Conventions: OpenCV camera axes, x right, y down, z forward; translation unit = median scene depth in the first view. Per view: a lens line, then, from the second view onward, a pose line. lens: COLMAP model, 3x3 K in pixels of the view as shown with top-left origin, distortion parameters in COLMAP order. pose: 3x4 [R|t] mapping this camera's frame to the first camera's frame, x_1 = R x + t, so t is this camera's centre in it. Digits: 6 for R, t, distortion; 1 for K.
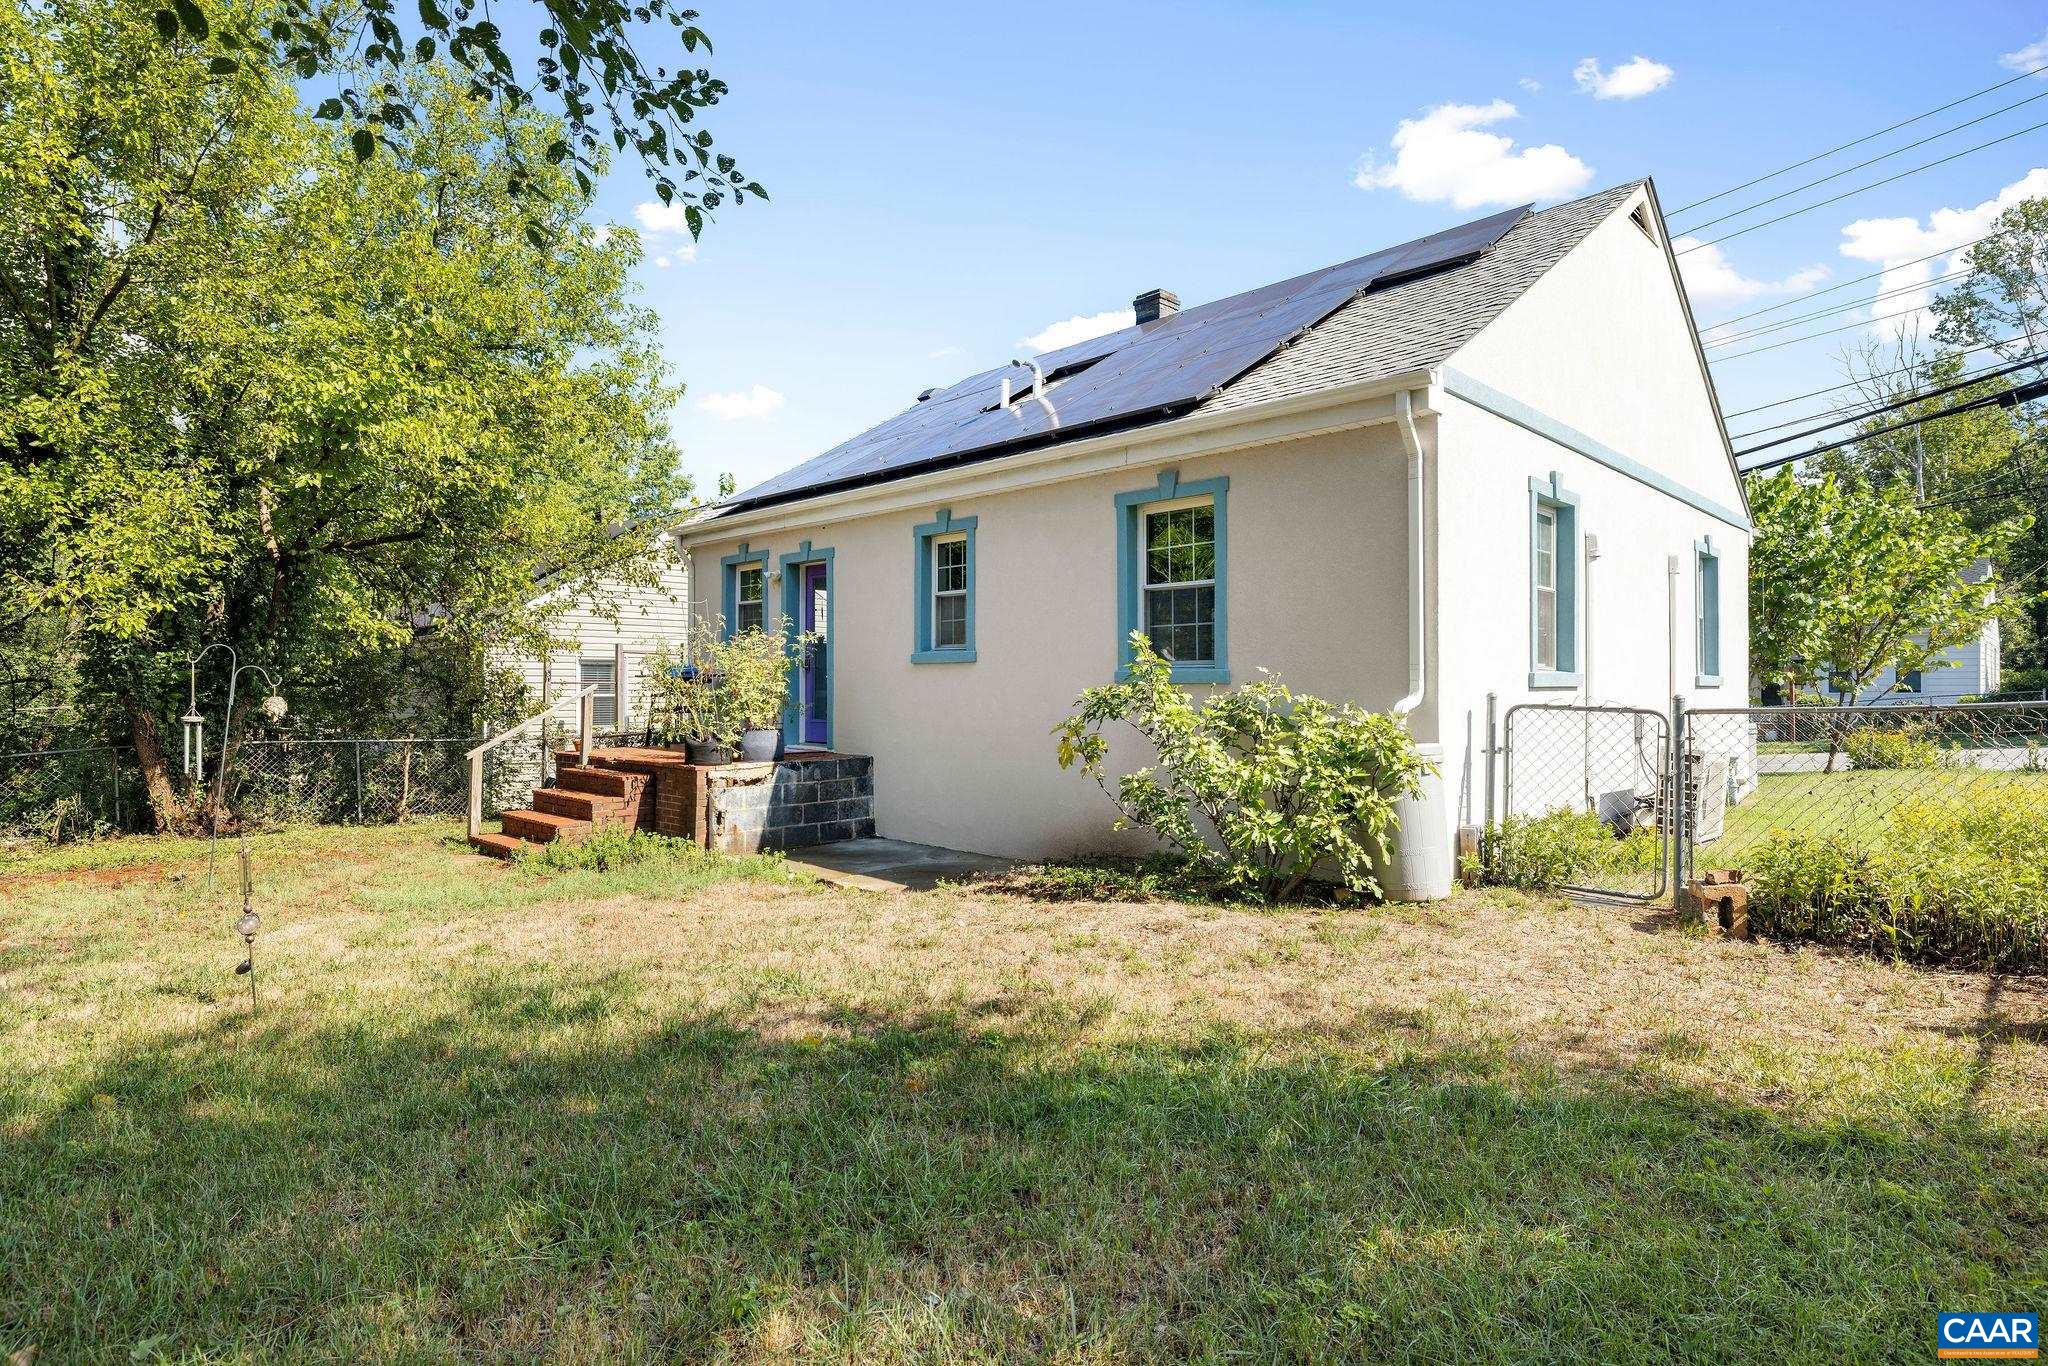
lens RADIAL K [[1130.2, 0, 1023.2], [0, 1130.2, 687.2], [0, 0, 1]] dist [0.000886, 0.000045]
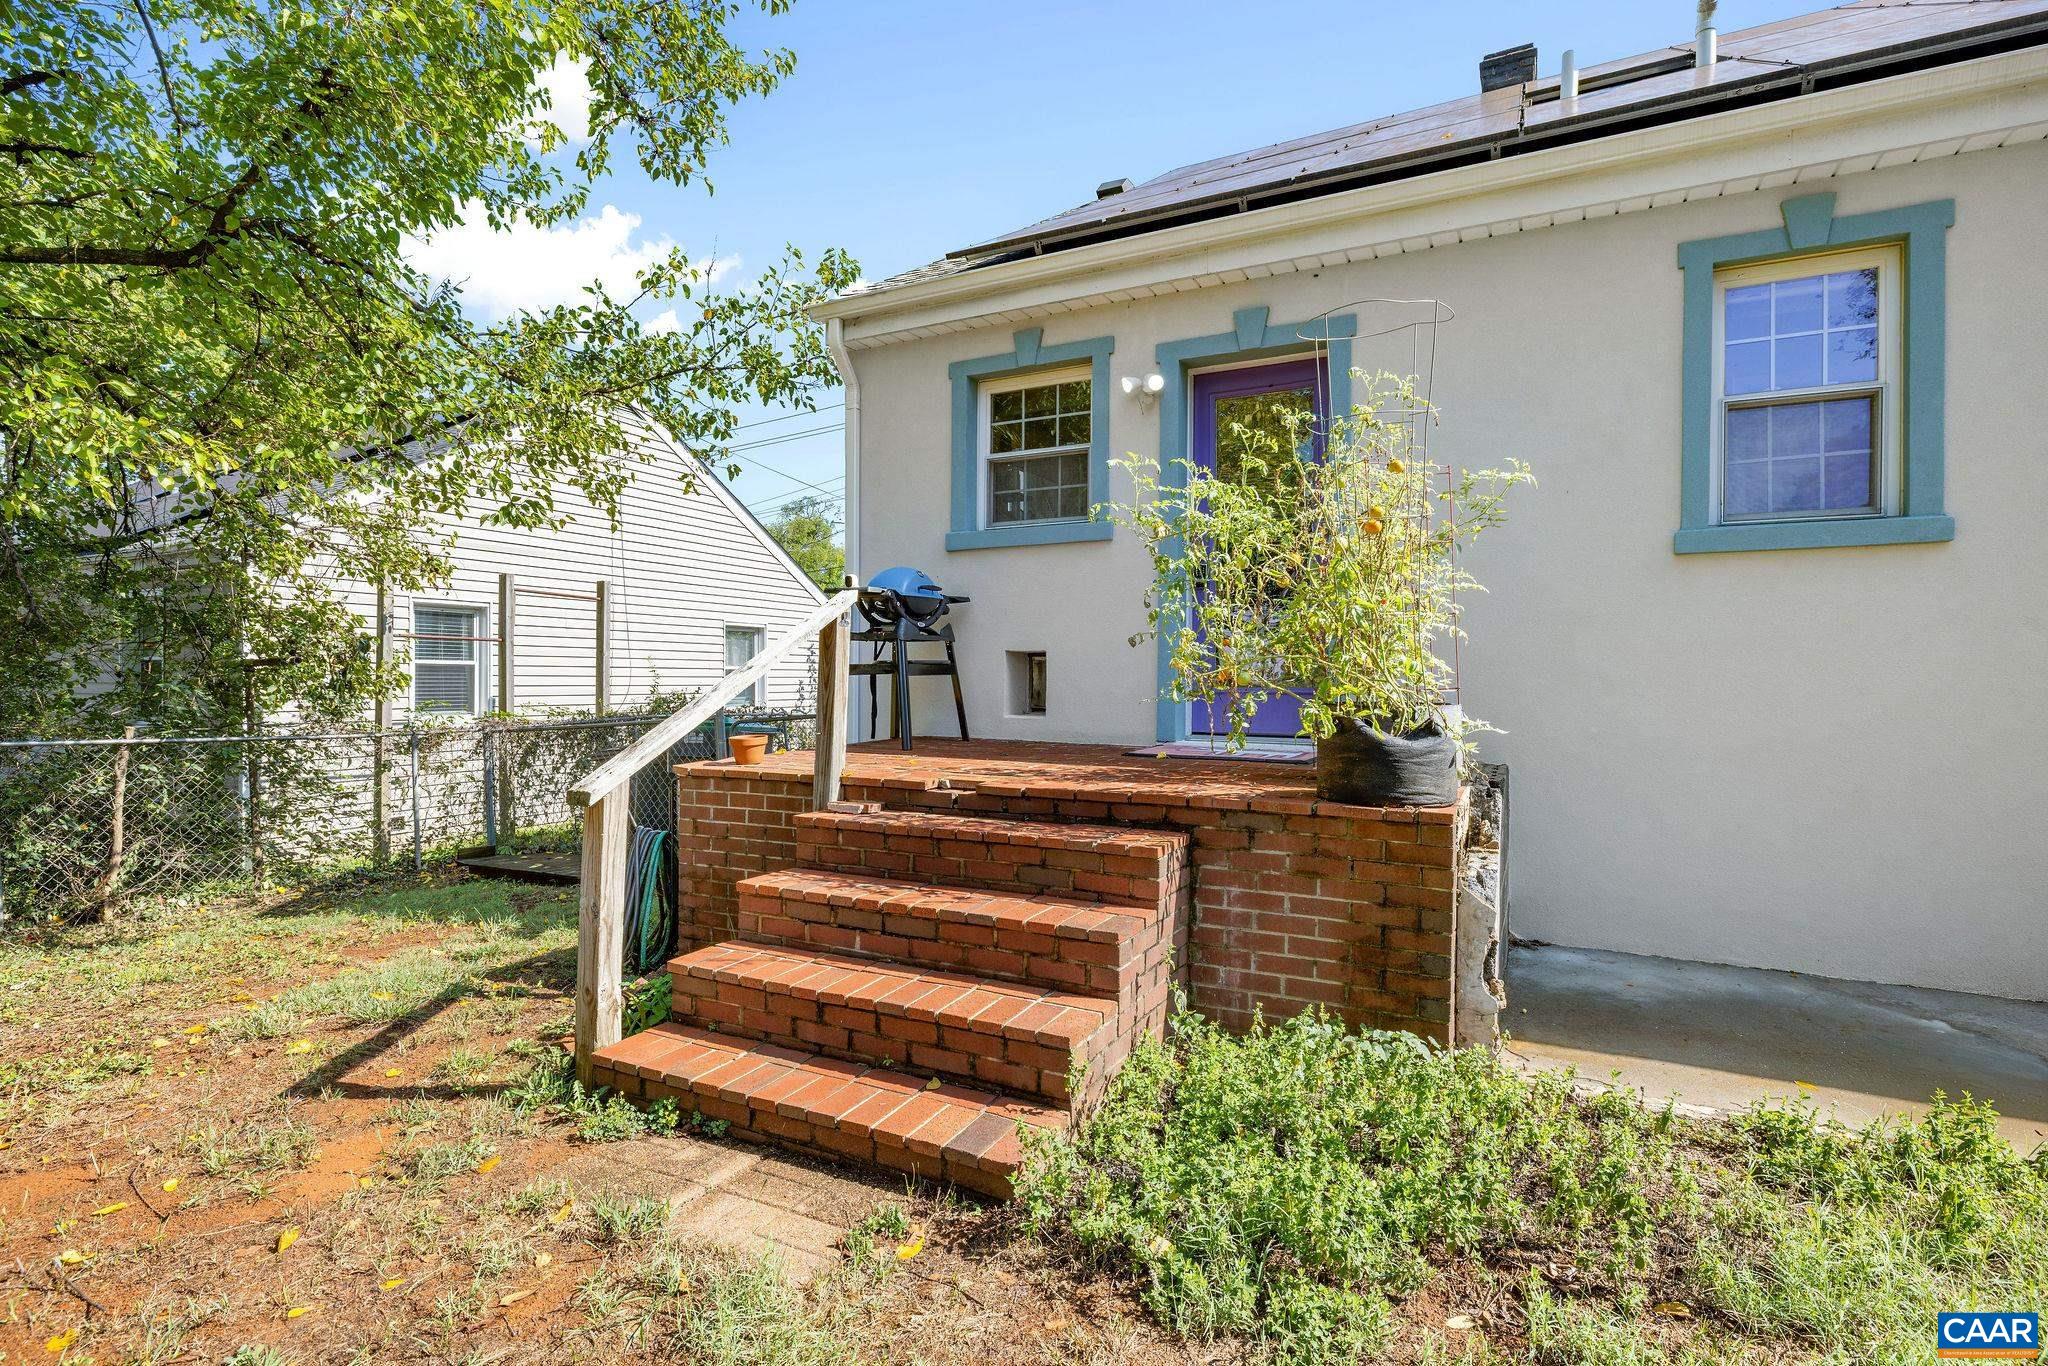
lens RADIAL K [[1075.4, 0, 1028.0], [0, 1075.4, 685.7], [0, 0, 1]] dist [-0.000226, -0.000217]
pose [[0.957865, 0.007413, 0.287123, -0.387828], [-0.007447, 0.999972, -0.000975, 0.026833], [-0.287122, -0.001204, 0.957893, 0.574666]]
